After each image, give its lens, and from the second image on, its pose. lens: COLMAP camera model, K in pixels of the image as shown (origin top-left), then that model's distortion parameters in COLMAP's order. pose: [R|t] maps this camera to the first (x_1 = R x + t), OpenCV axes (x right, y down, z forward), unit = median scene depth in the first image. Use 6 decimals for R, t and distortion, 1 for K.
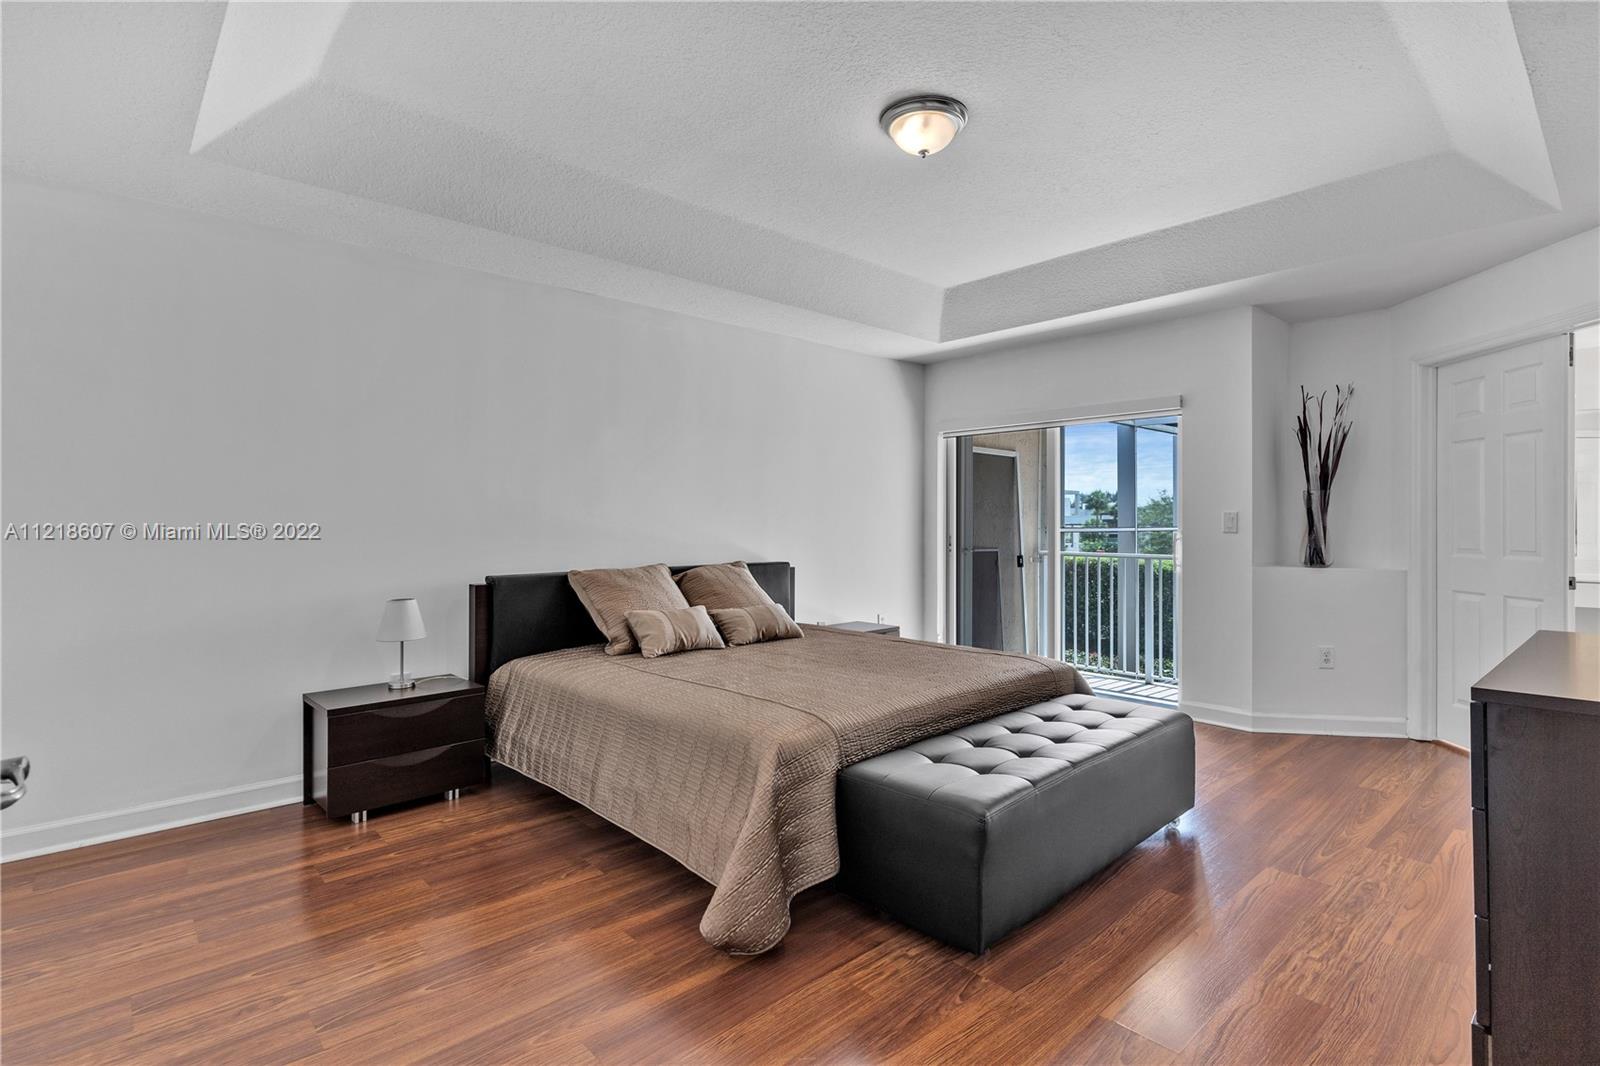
lens RADIAL K [[765.1, 0, 801.1], [0, 765.1, 525.6], [0, 0, 1]] dist [-0.001179, 0.000218]
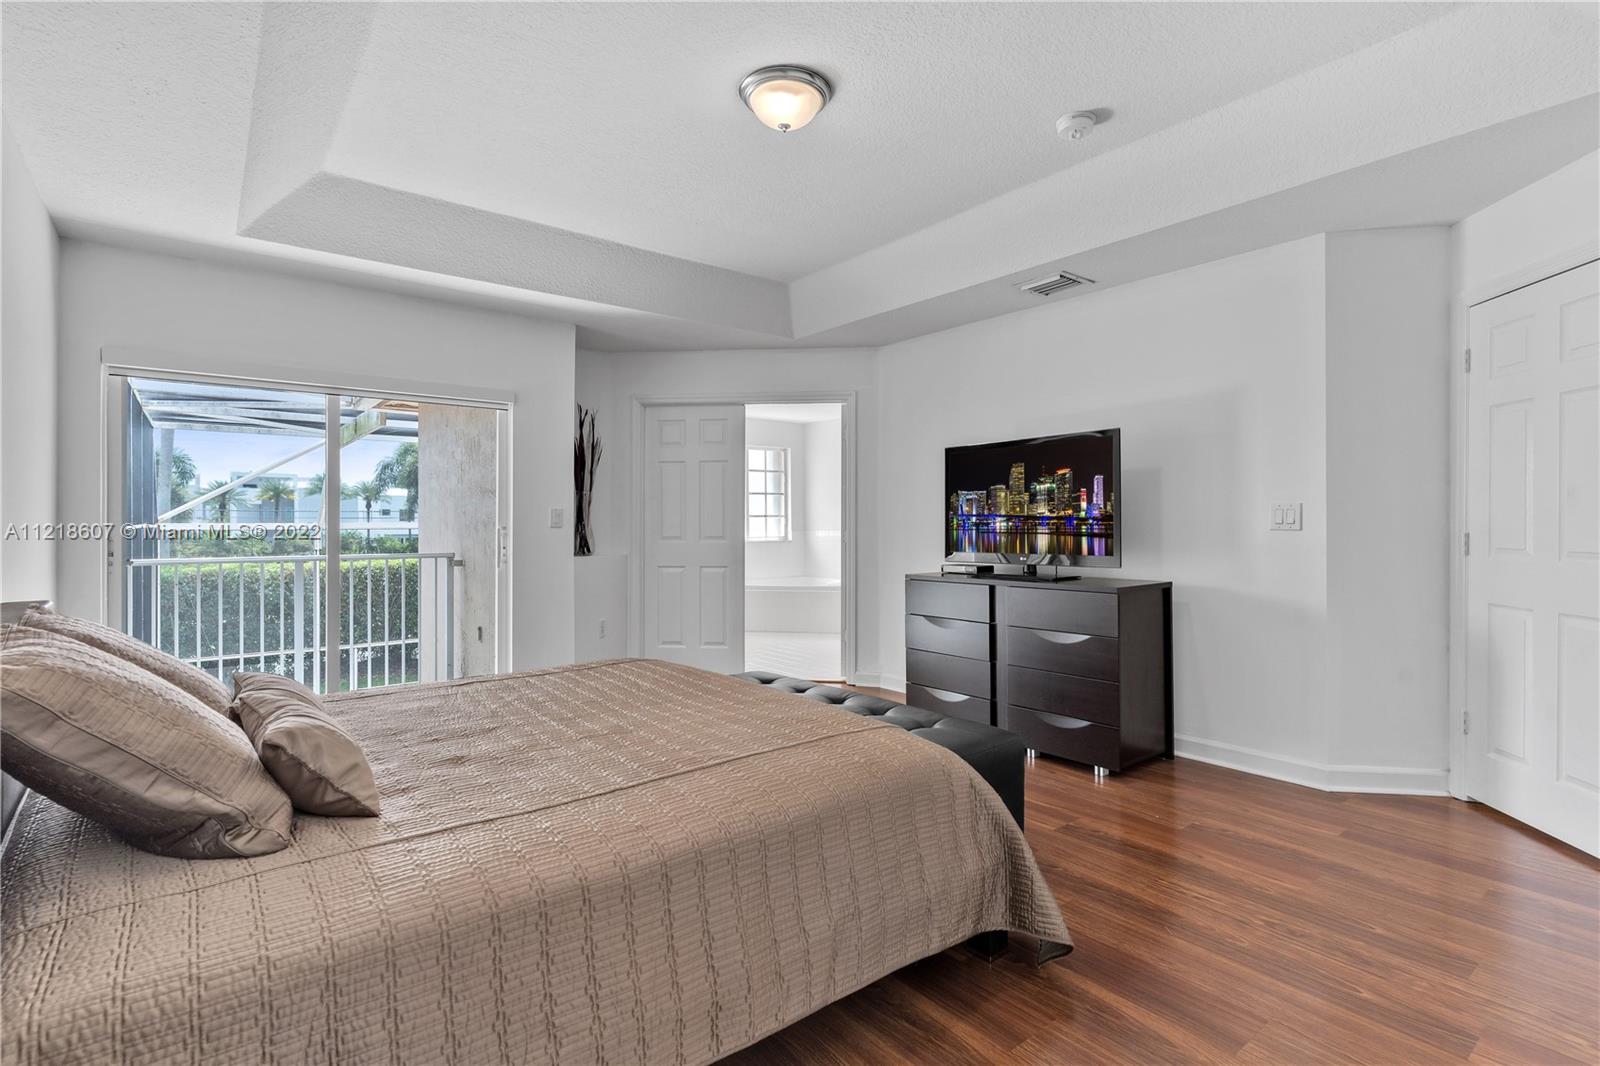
lens RADIAL K [[764.8, 0, 799.6], [0, 764.8, 529.2], [0, 0, 1]] dist [0.001968, 0.001512]
pose [[0.081090, -0.009484, 0.996662, -0.563672], [0.002802, 0.999953, 0.009288, 0.002970], [-0.996703, 0.002040, 0.081113, 0.645079]]
